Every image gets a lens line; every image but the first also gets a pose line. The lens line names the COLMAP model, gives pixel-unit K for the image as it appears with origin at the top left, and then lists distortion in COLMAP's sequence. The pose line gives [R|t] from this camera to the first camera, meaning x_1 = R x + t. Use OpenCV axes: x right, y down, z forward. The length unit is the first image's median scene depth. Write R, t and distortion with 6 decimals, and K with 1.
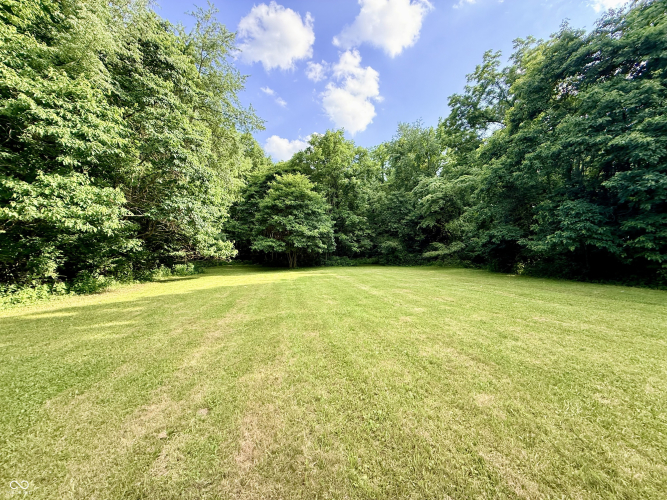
lens RADIAL K [[270.0, 0, 333.8], [0, 270.0, 252.5], [0, 0, 1]] dist [-0.002028, -0.000052]
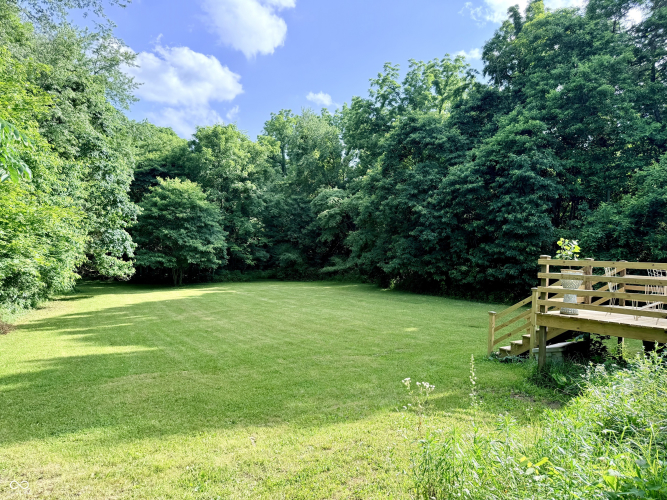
lens RADIAL K [[470.9, 0, 333.4], [0, 470.9, 251.4], [0, 0, 1]] dist [0.009754, -0.014115]
pose [[0.960961, 0.008088, 0.276565, -0.102685], [-0.006433, 0.999956, -0.006892, -0.049116], [-0.276609, 0.004844, 0.960970, -0.678814]]
